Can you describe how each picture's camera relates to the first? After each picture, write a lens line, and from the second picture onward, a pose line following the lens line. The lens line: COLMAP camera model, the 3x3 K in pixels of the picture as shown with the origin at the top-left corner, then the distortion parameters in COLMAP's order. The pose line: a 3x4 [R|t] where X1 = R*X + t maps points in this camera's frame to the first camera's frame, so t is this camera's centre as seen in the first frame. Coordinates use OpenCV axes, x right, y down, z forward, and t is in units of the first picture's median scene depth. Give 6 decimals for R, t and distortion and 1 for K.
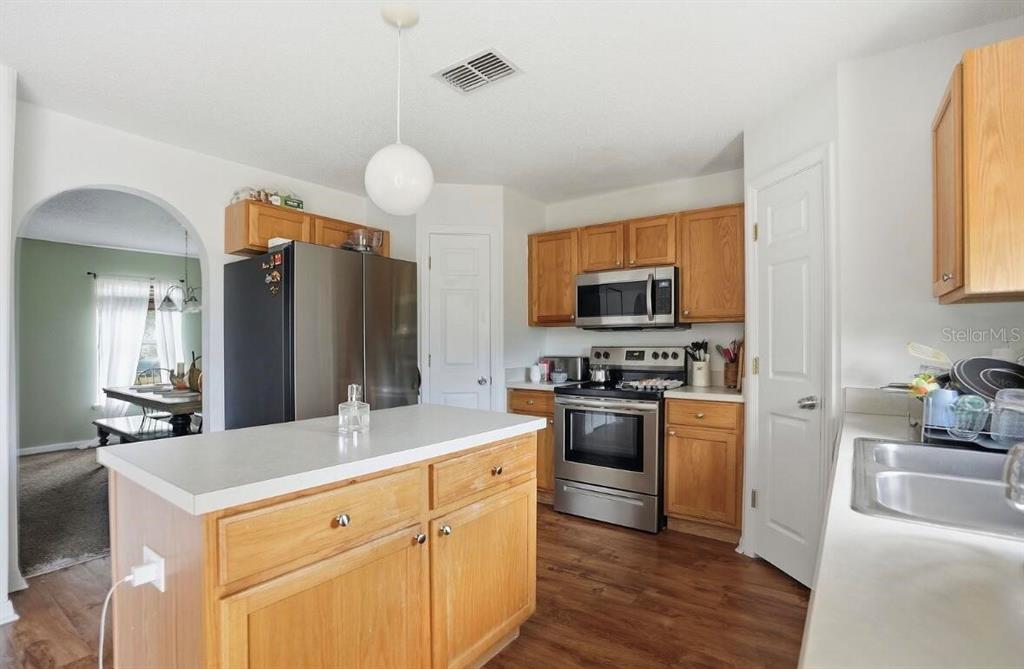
lens RADIAL K [[474.7, 0, 510.8], [0, 474.7, 350.3], [0, 0, 1]] dist [-0.015339, 0.001034]
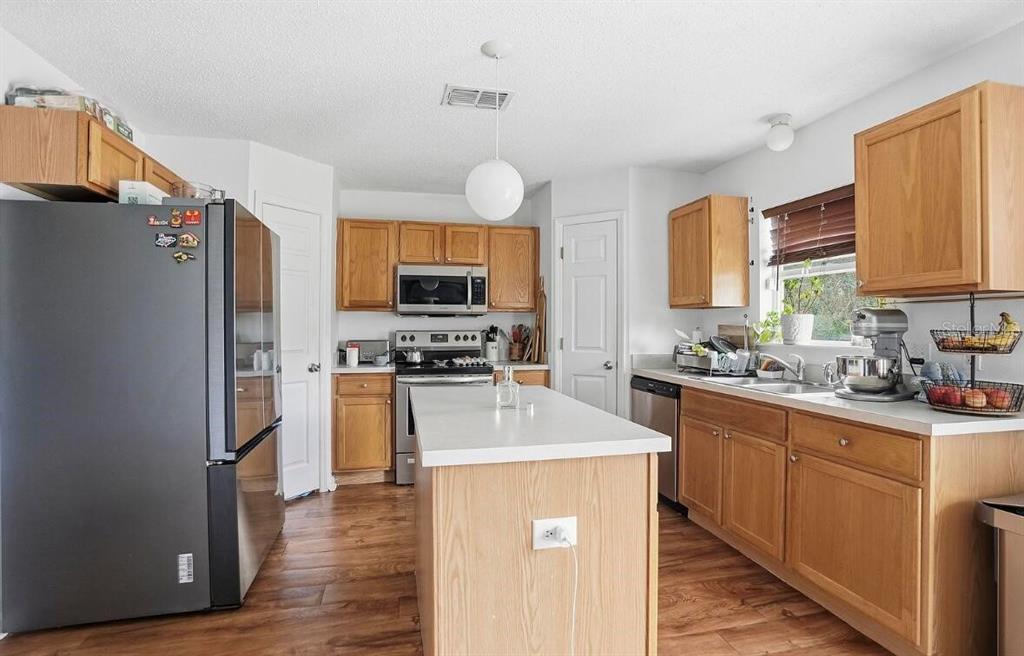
lens RADIAL K [[474.4, 0, 511.6], [0, 474.4, 327.5], [0, 0, 1]] dist [0.002947, 0.000439]
pose [[0.684156, 0.001736, 0.729334, -0.483243], [0.008047, 0.999918, -0.009928, -0.002681], [-0.729291, 0.012661, 0.684086, 0.073378]]
